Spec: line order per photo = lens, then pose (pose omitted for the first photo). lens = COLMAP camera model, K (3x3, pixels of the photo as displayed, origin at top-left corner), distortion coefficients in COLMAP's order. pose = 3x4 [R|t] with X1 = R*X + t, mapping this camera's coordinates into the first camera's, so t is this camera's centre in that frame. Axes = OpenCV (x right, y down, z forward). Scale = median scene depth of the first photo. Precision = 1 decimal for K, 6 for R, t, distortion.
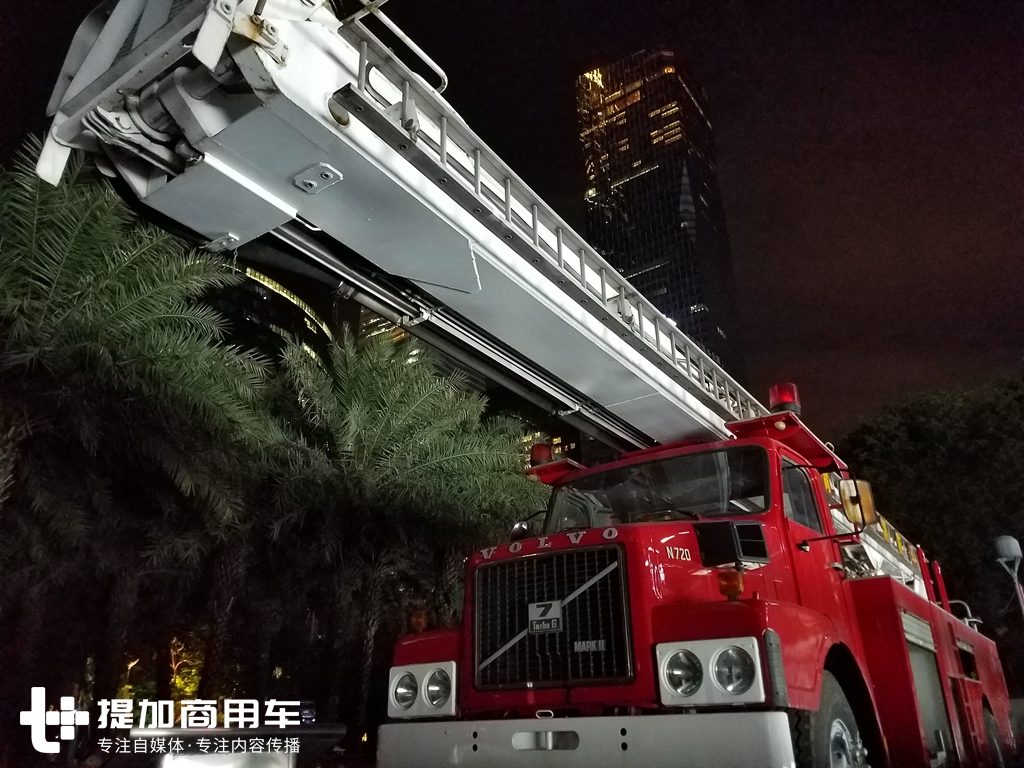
lens RADIAL K [[791.4, 0, 512.0], [0, 791.4, 384.0], [0, 0, 1]] dist [0.163331, -0.206787]
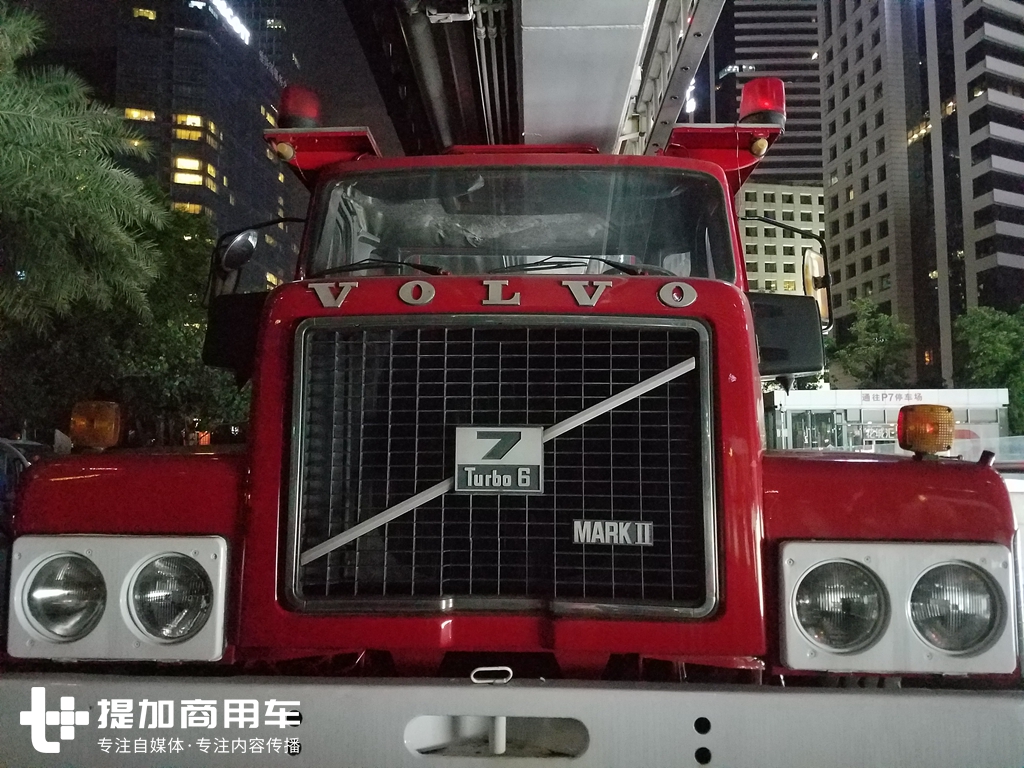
lens RADIAL K [[791.4, 0, 512.0], [0, 791.4, 384.0], [0, 0, 1]] dist [0.163331, -0.206787]
pose [[0.840030, 0.075125, 0.537313, -0.186568], [-0.237467, 0.941374, 0.239634, 0.148658], [-0.487810, -0.328894, 0.808623, 0.667111]]
